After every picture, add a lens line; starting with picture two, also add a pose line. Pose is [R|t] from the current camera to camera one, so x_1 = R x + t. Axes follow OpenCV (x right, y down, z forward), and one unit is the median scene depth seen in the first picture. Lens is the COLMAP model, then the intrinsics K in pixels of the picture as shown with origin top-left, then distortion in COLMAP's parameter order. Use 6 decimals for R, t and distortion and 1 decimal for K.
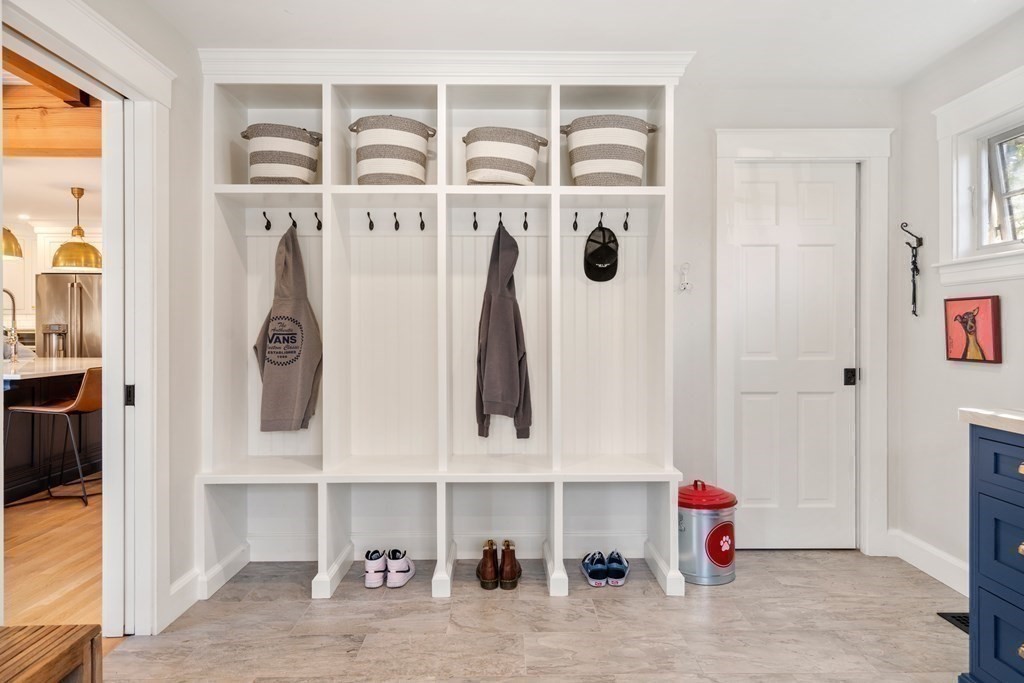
lens RADIAL K [[634.7, 0, 511.5], [0, 634.7, 326.6], [0, 0, 1]] dist [0.003805, 0.001051]
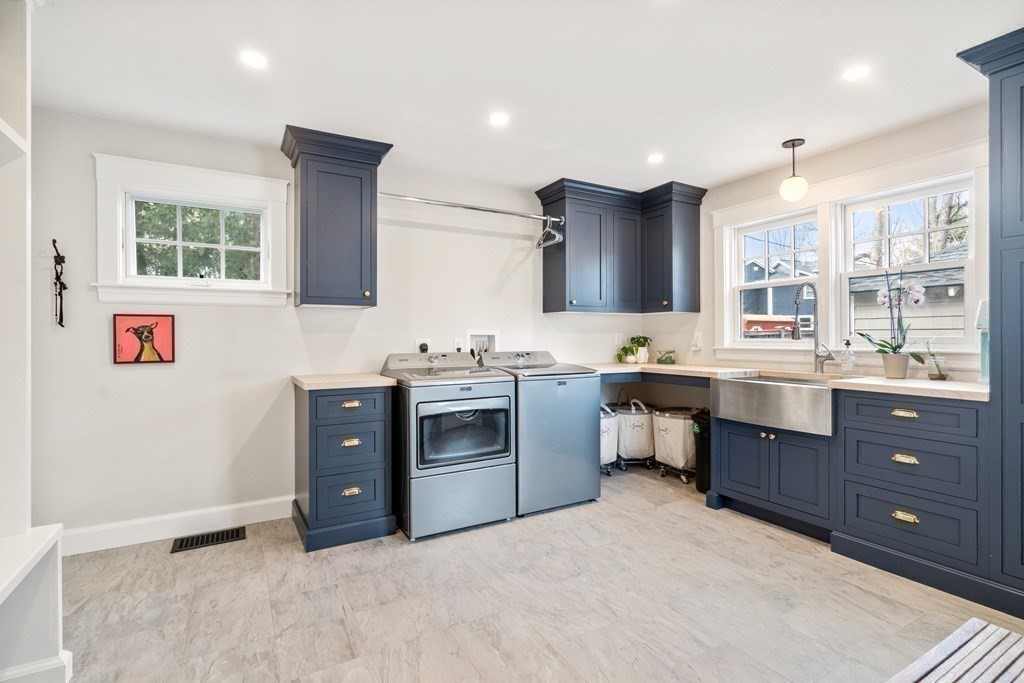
lens RADIAL K [[486.9, 0, 512.0], [0, 486.9, 341.5], [0, 0, 1]] dist [-0.000095, 0.000155]
pose [[-0.486665, -0.002210, 0.873586, -0.529565], [0.004808, 0.999975, 0.005209, 0.008671], [-0.873575, 0.006735, -0.486642, 0.822708]]
